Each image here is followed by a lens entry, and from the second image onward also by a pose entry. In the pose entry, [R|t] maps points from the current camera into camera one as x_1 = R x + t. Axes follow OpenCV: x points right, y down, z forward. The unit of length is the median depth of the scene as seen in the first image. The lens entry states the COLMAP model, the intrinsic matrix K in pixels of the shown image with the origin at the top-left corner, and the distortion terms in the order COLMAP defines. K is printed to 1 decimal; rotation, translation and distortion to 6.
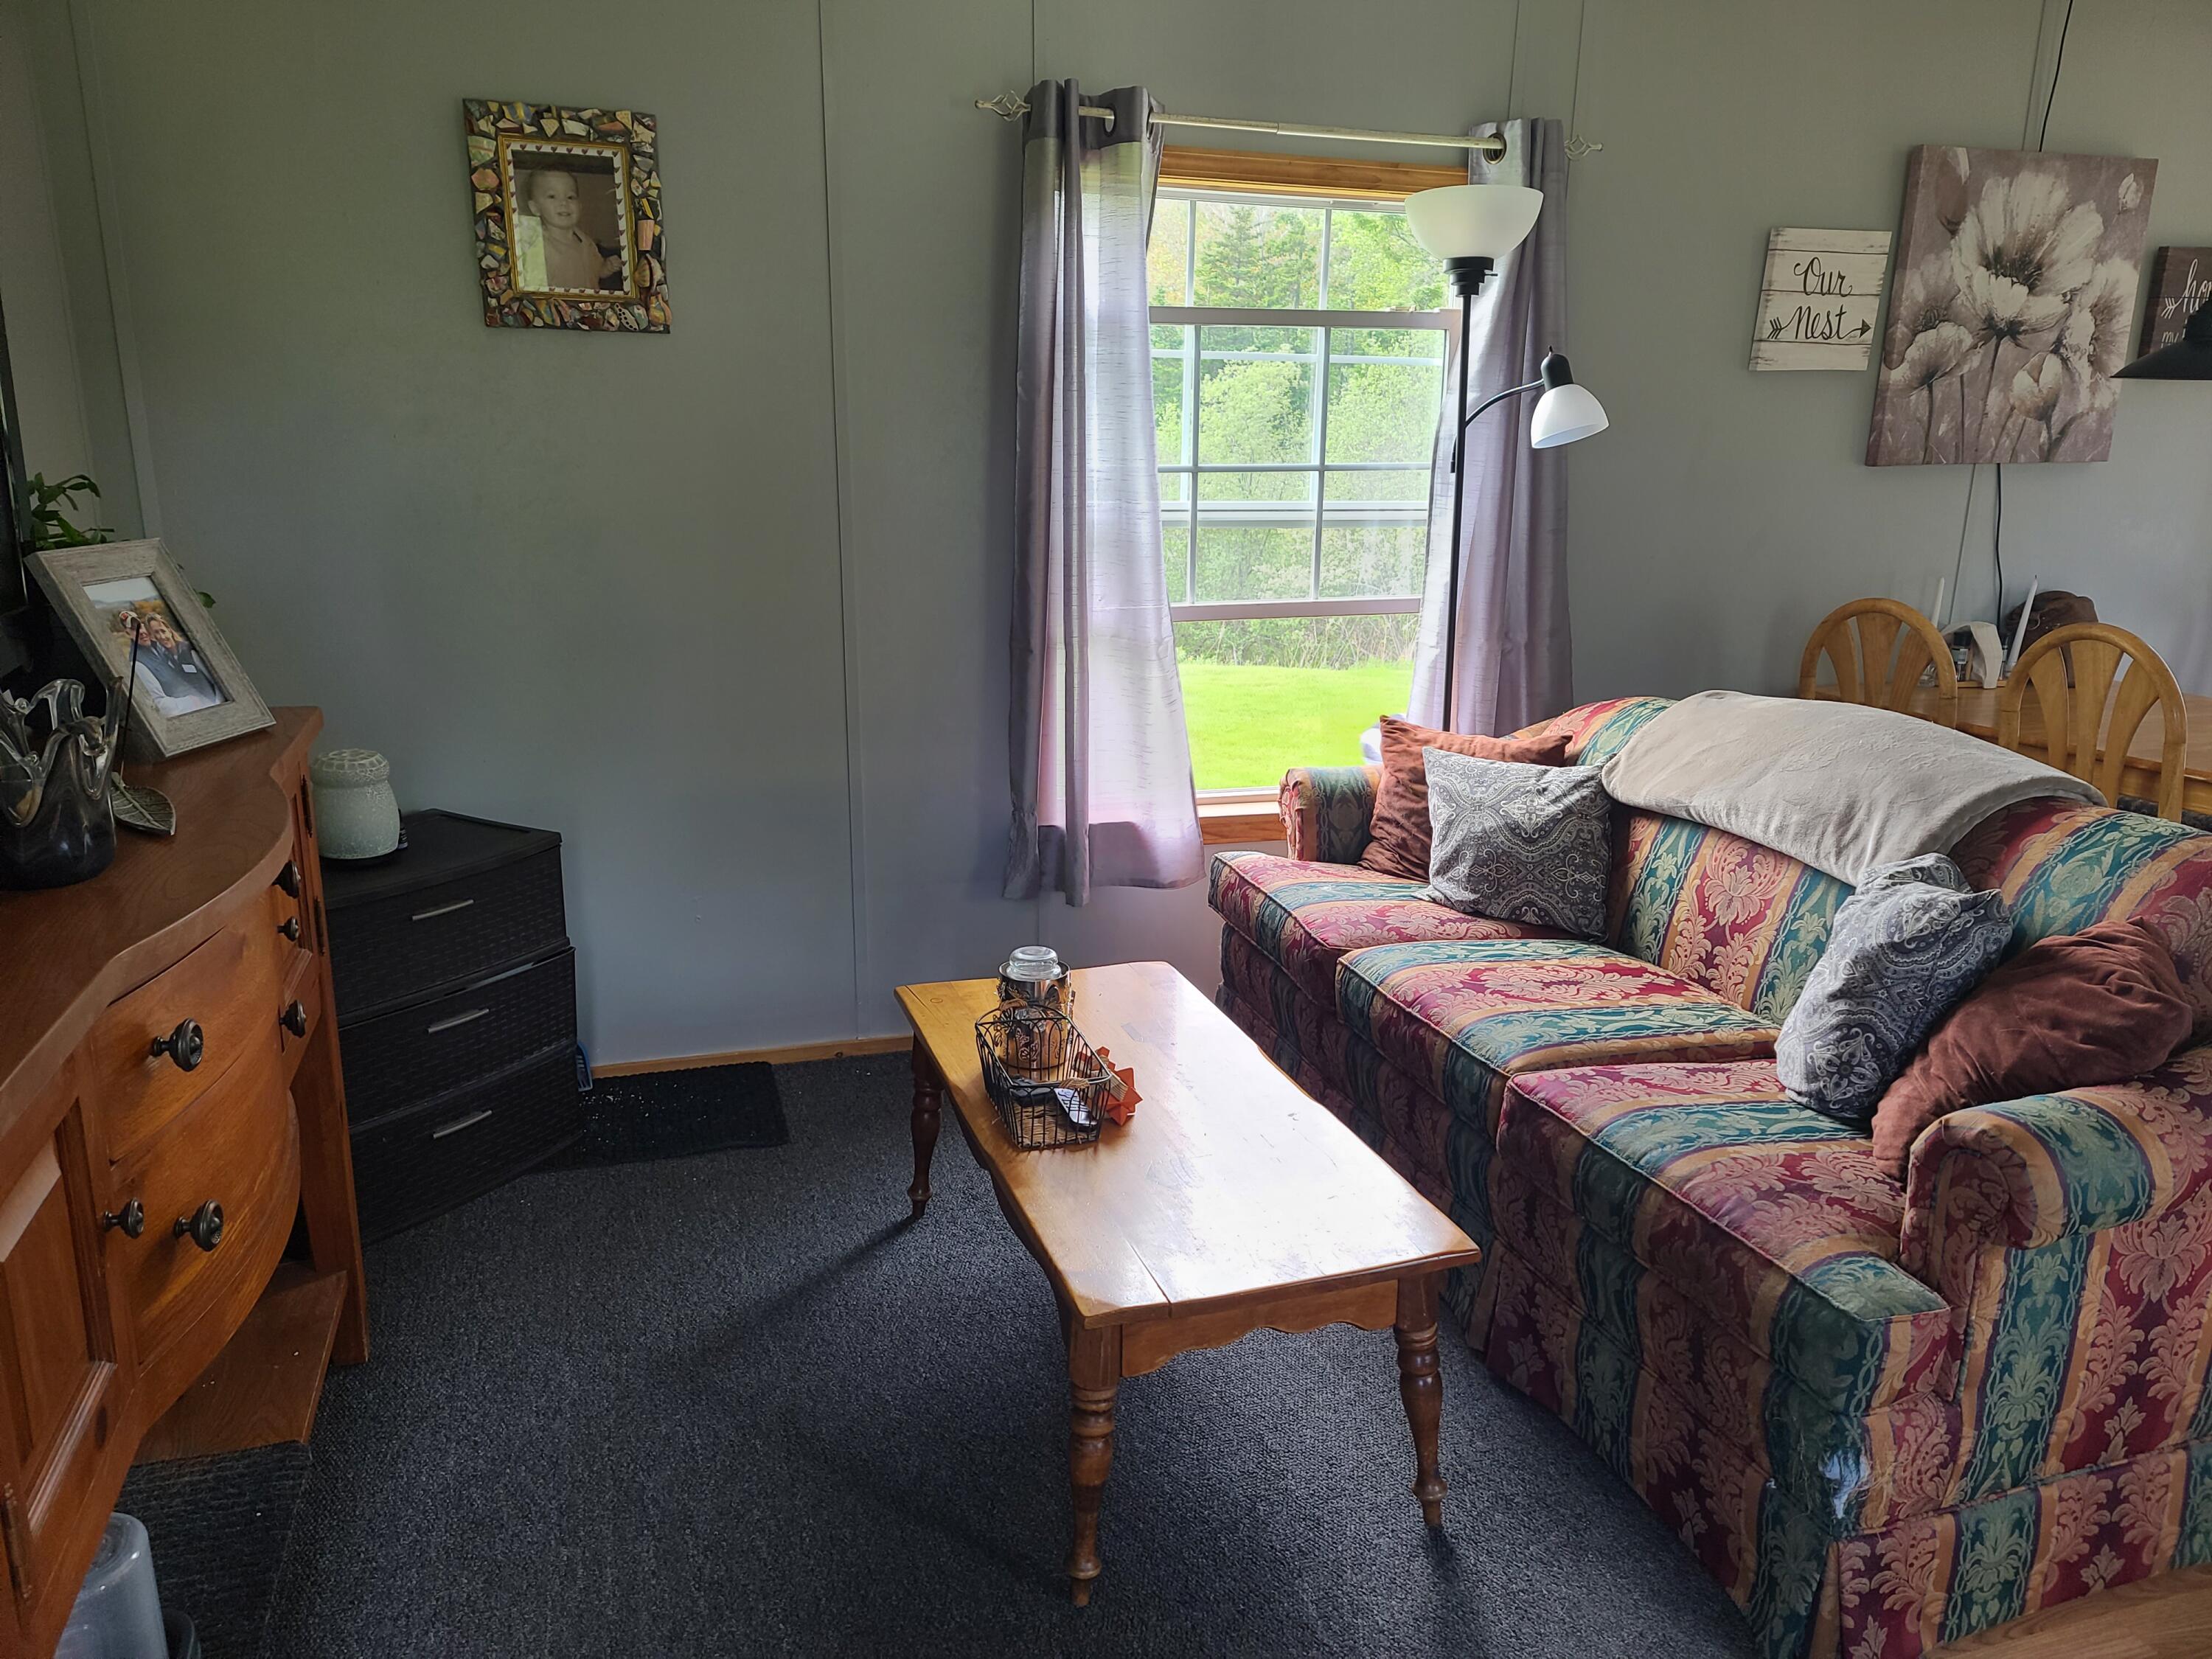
lens RADIAL K [[1598.7, 0, 1102.7], [0, 1598.7, 841.3], [0, 0, 1]] dist [0.072953, -0.051957]
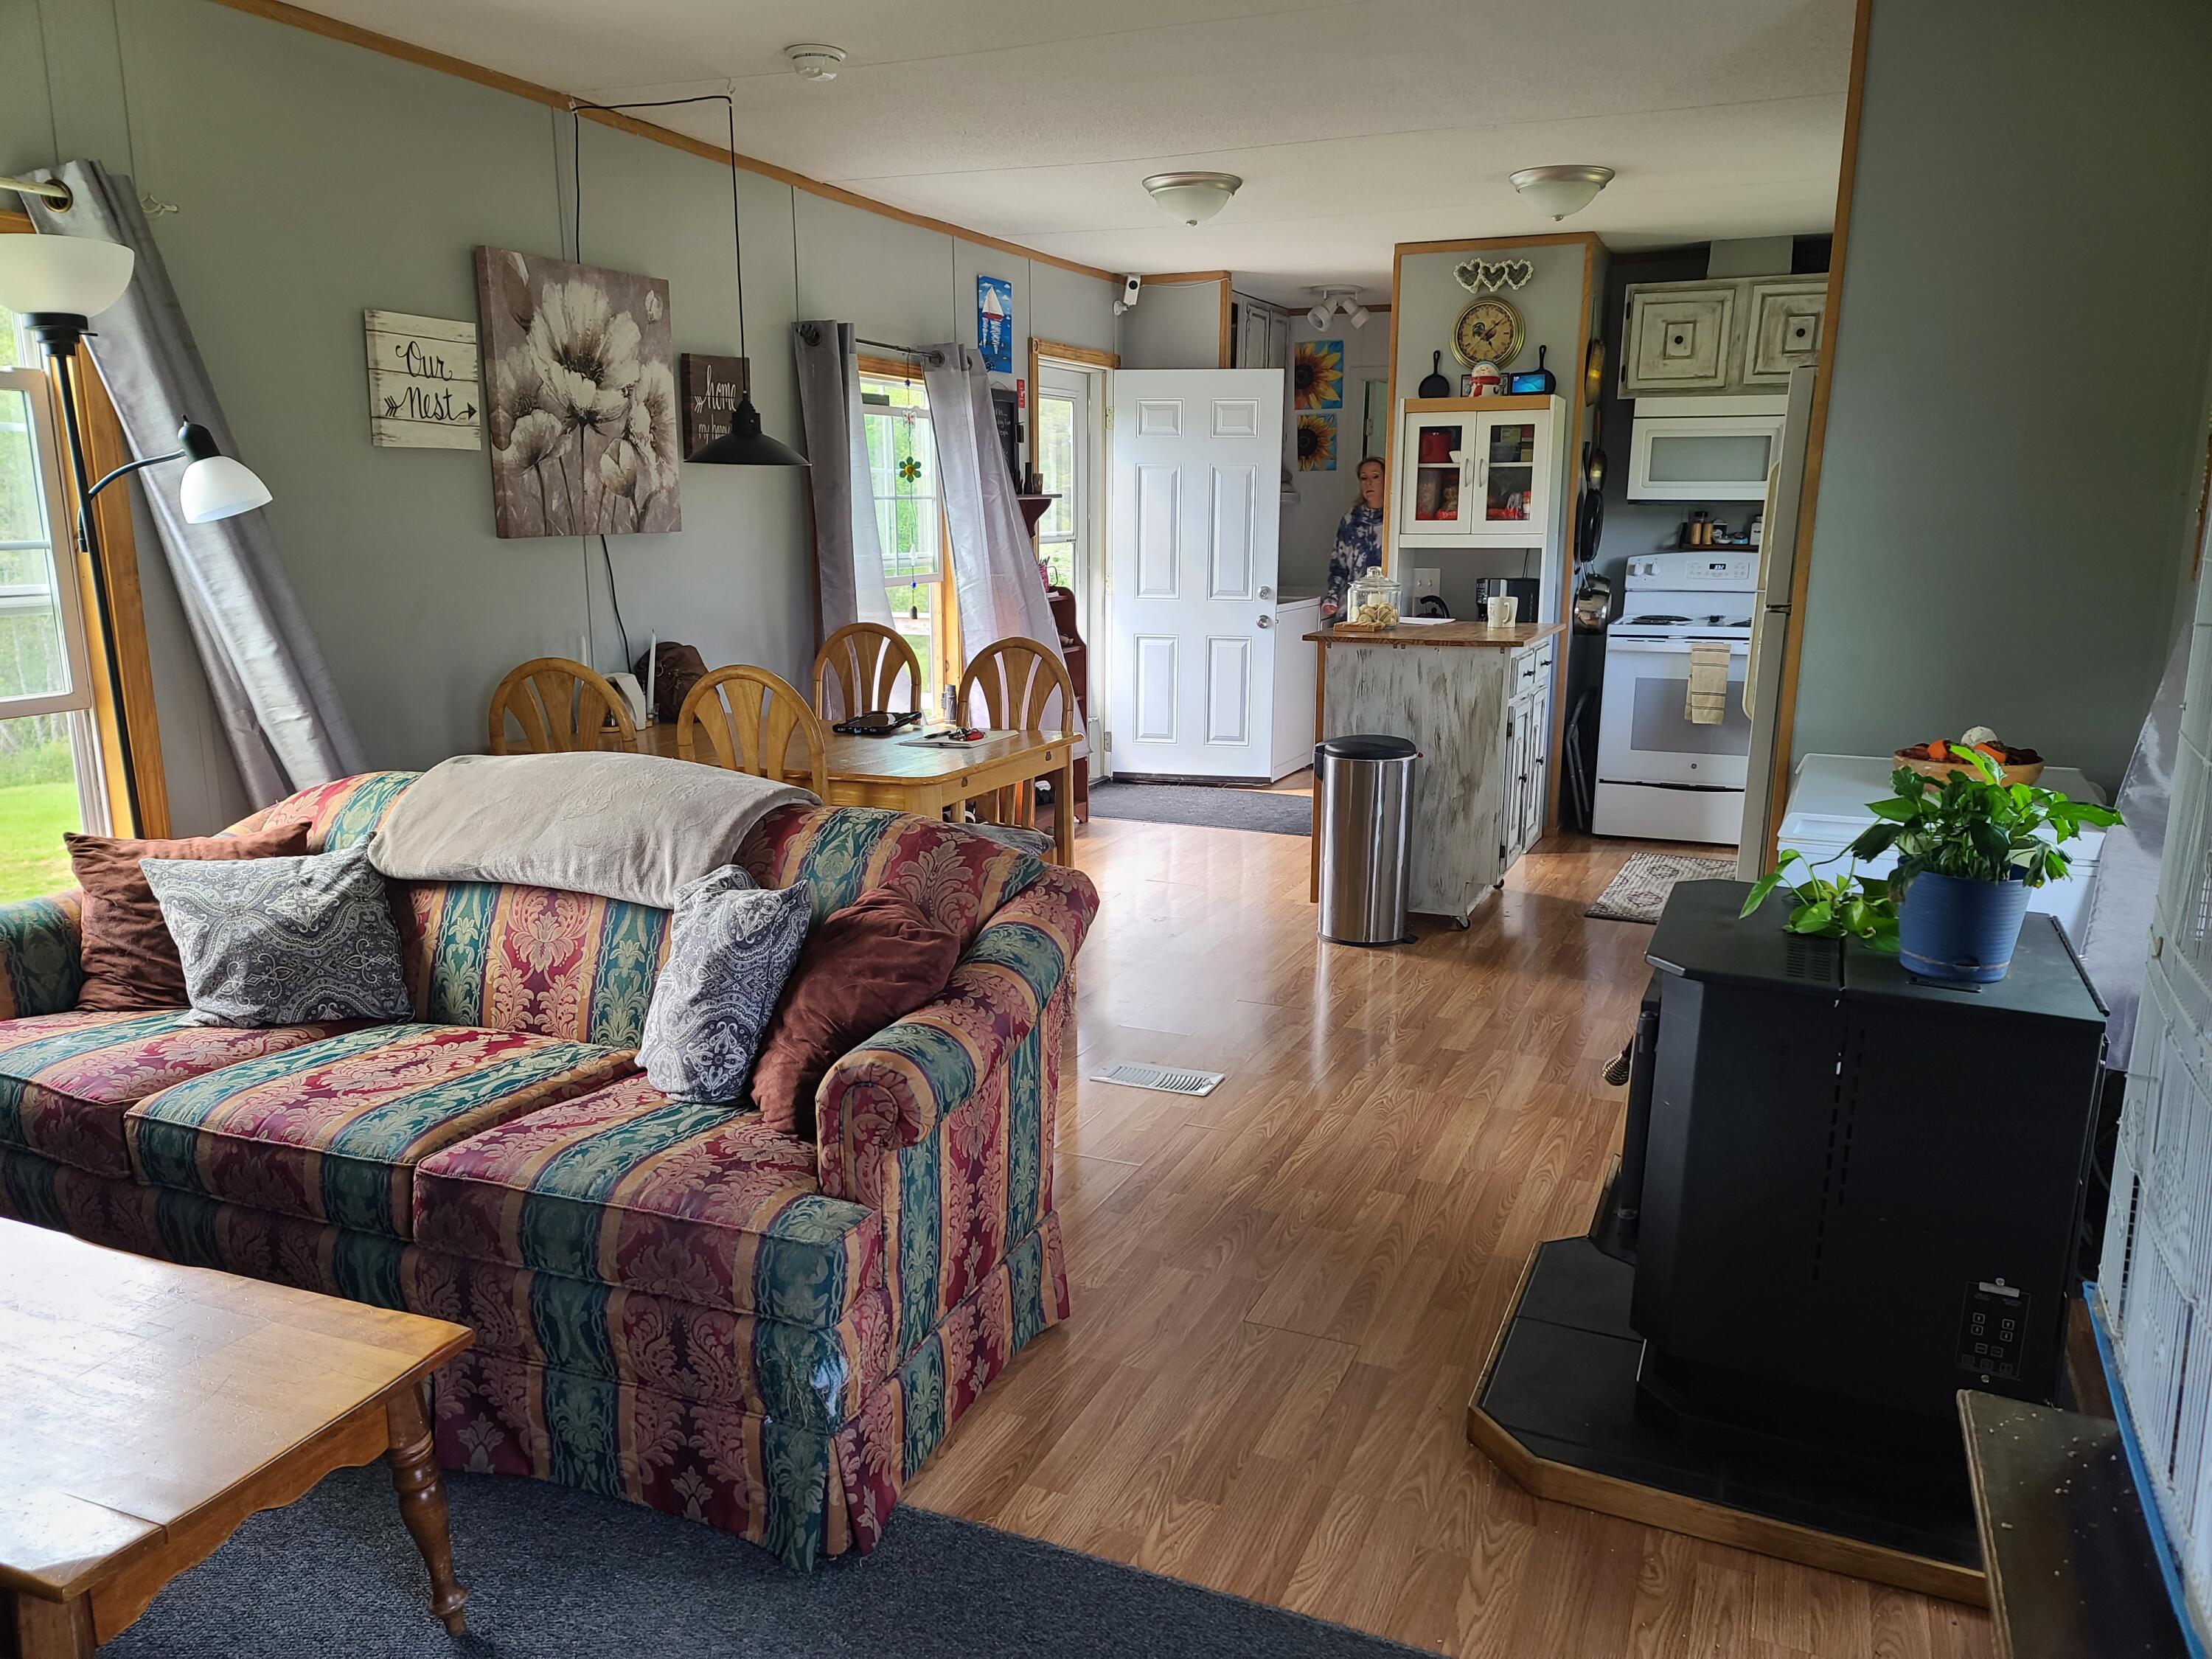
lens RADIAL K [[1598.7, 0, 1120.4], [0, 1598.7, 836.8], [0, 0, 1]] dist [0.072953, -0.051957]
pose [[0.660870, -0.164142, 0.732331, -0.130130], [0.195426, 0.979765, 0.043245, -0.006318], [-0.724610, 0.114537, 0.679575, -0.001343]]
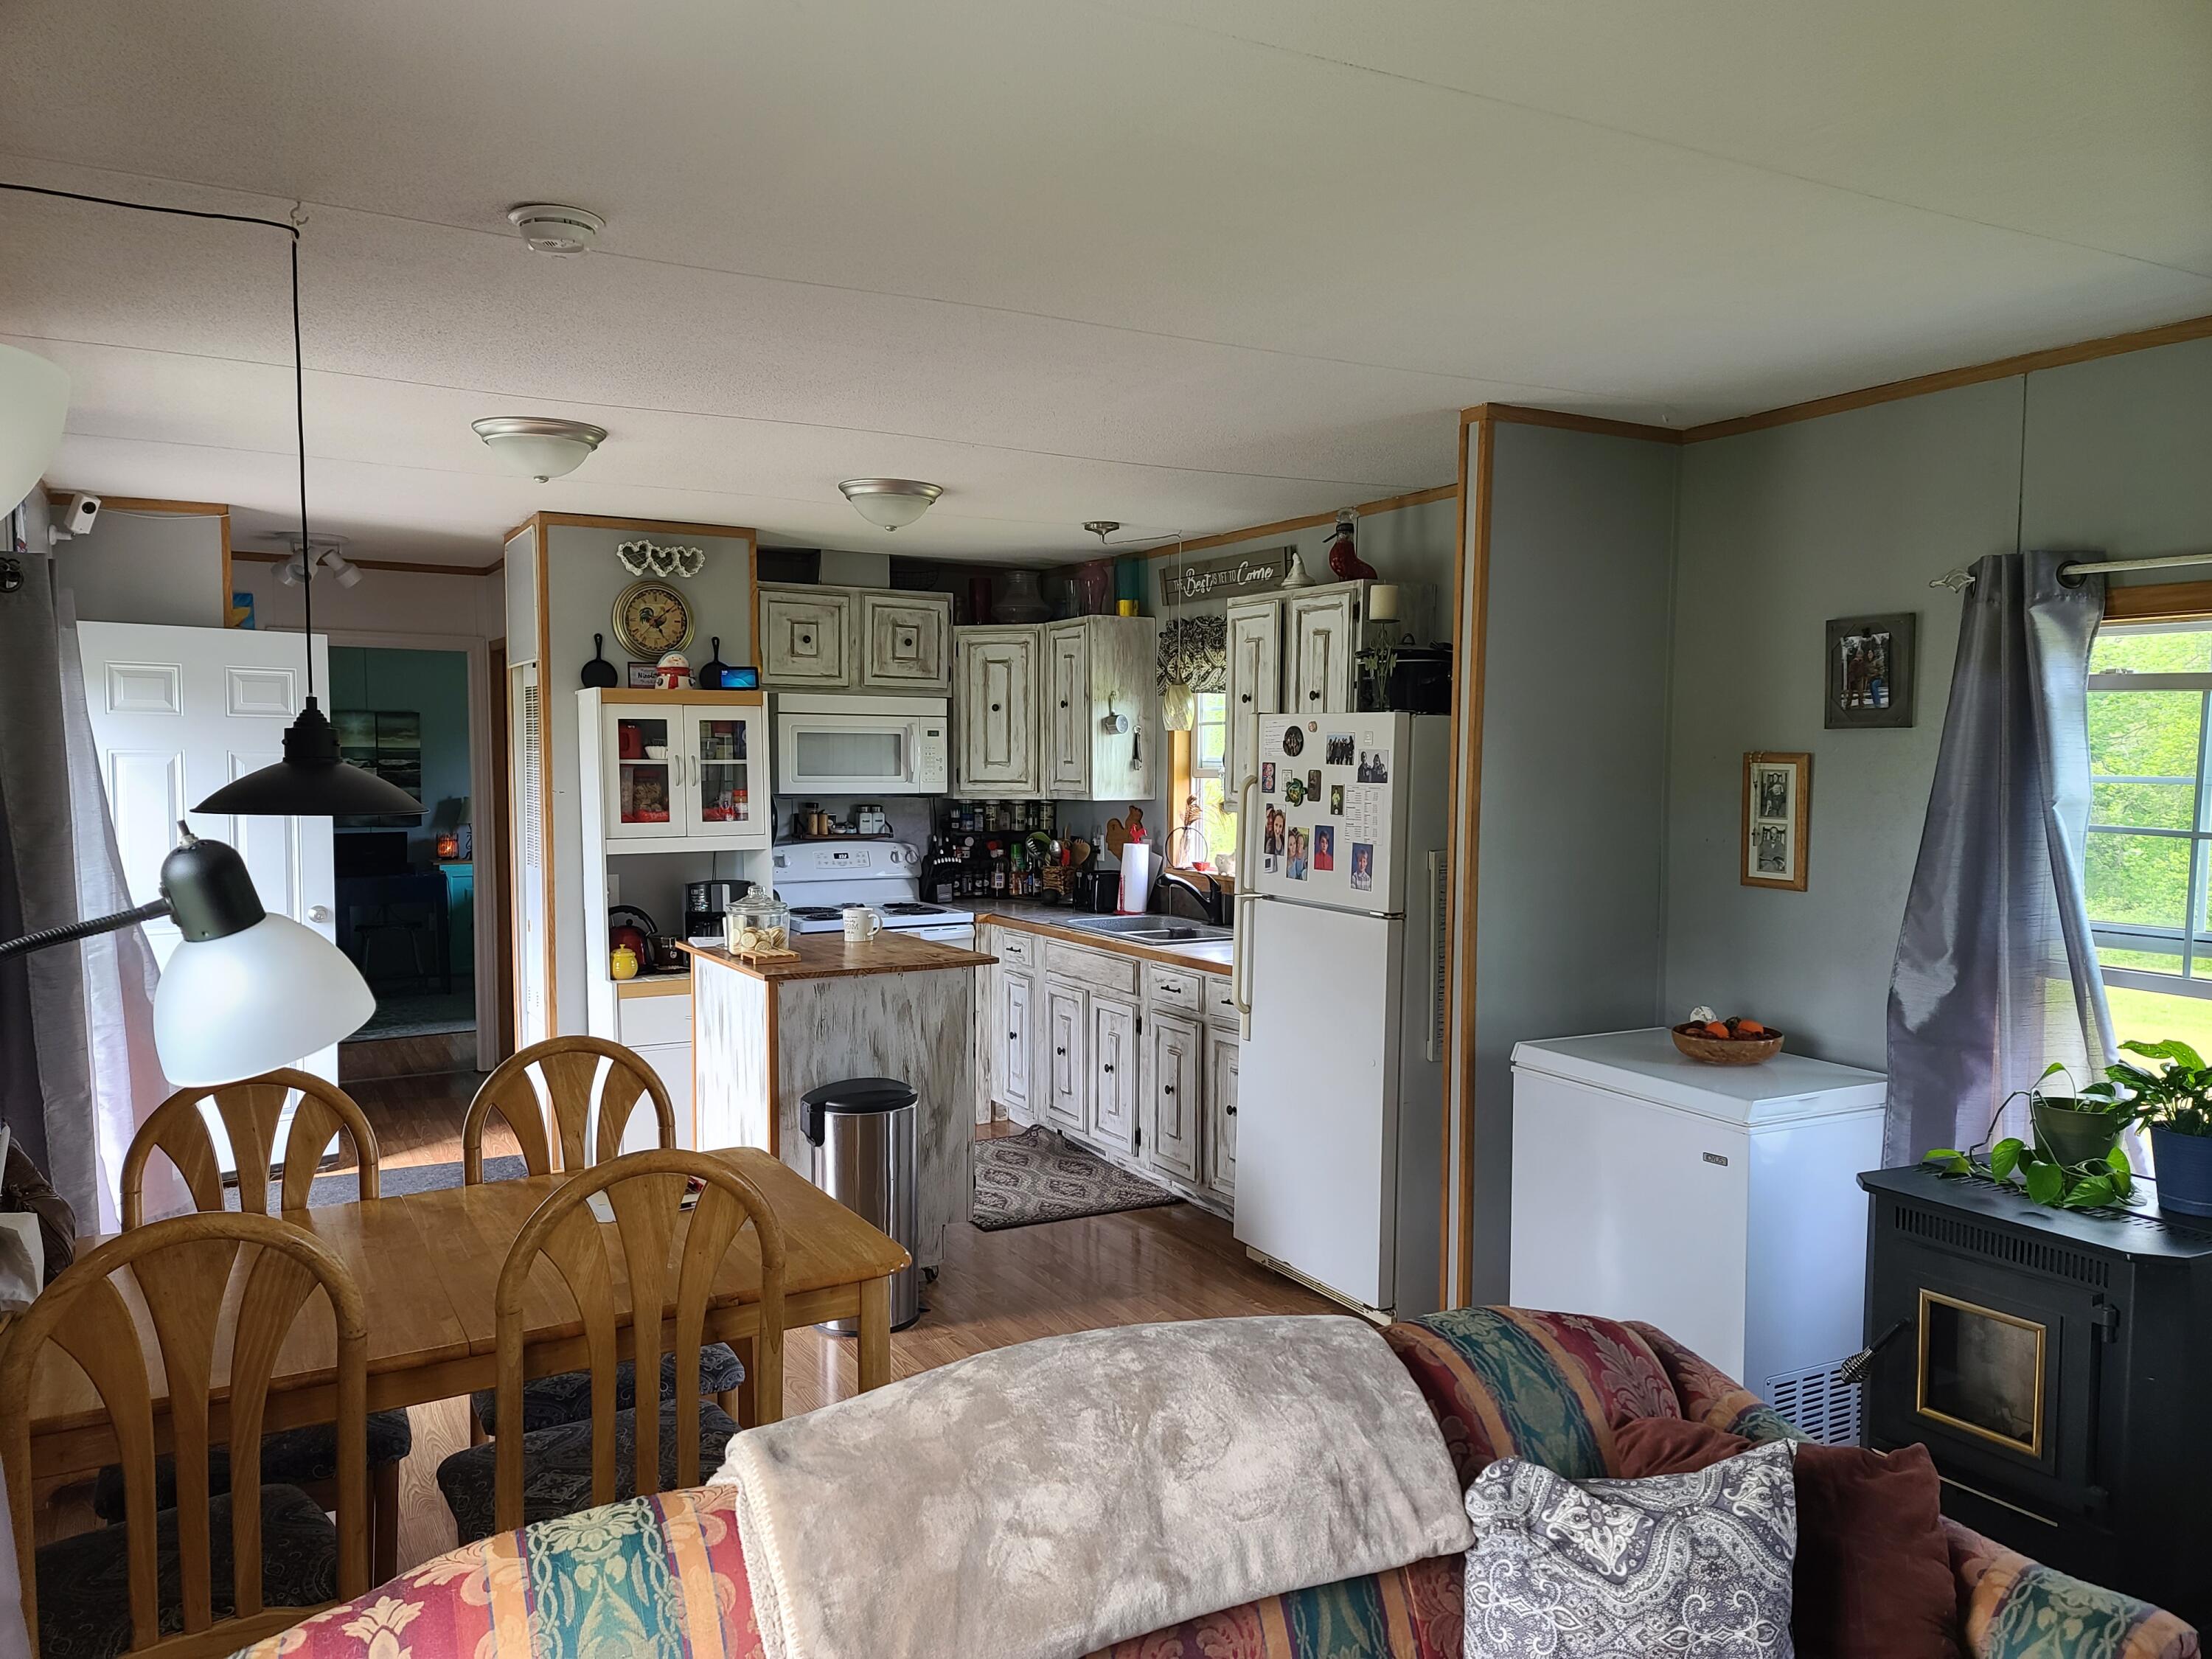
lens RADIAL K [[1598.7, 0, 1108.7], [0, 1598.7, 846.8], [0, 0, 1]] dist [0.072953, -0.051957]
pose [[-0.203975, -0.073280, 0.976230, -0.170518], [0.244316, 0.961832, 0.123247, -0.374487], [-0.948000, 0.263648, -0.178286, 1.102527]]
